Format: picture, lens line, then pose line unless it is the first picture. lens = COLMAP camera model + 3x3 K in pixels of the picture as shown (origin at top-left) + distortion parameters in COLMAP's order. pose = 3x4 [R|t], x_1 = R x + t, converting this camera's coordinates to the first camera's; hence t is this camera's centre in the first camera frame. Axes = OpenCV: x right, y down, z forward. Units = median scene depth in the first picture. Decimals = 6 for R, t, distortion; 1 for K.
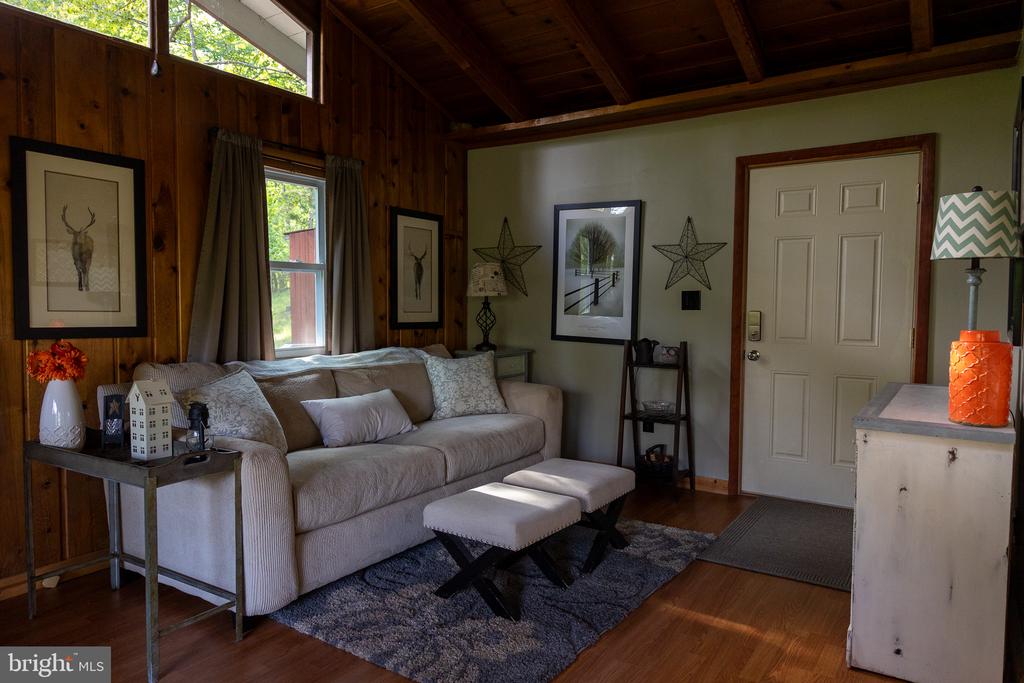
lens RADIAL K [[690.3, 0, 511.6], [0, 690.3, 340.7], [0, 0, 1]] dist [0.012618, -0.005550]
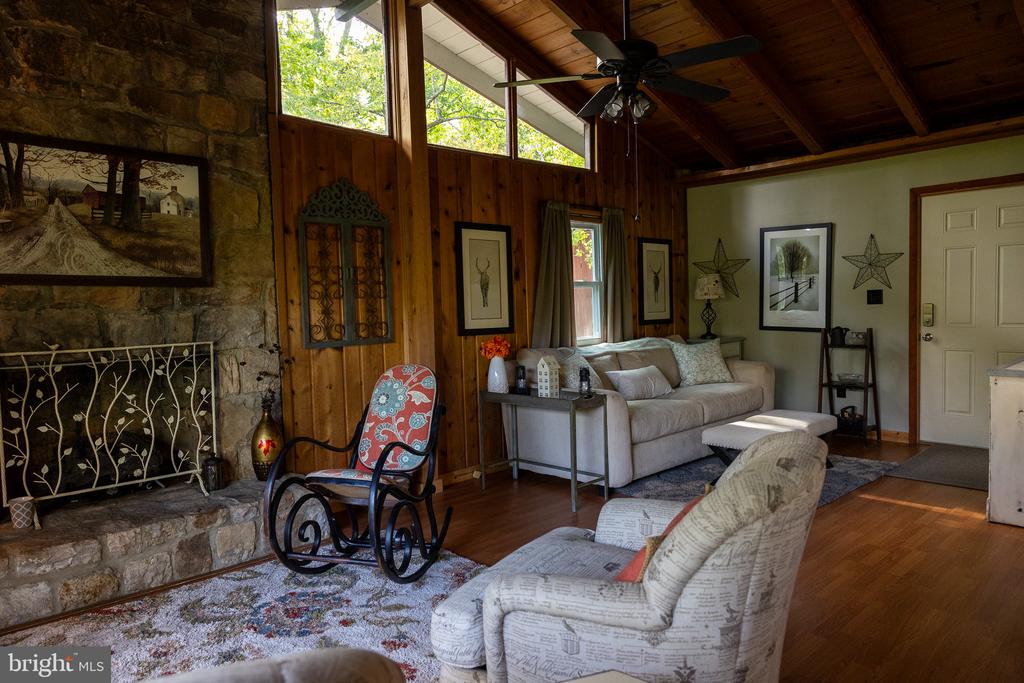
lens RADIAL K [[690.3, 0, 511.4], [0, 690.3, 340.4], [0, 0, 1]] dist [0.012618, -0.005550]
pose [[0.975310, -0.022193, -0.219723, -0.143436], [0.023242, 0.999727, 0.002190, 0.006376], [0.219614, -0.007243, 0.975560, -0.495216]]
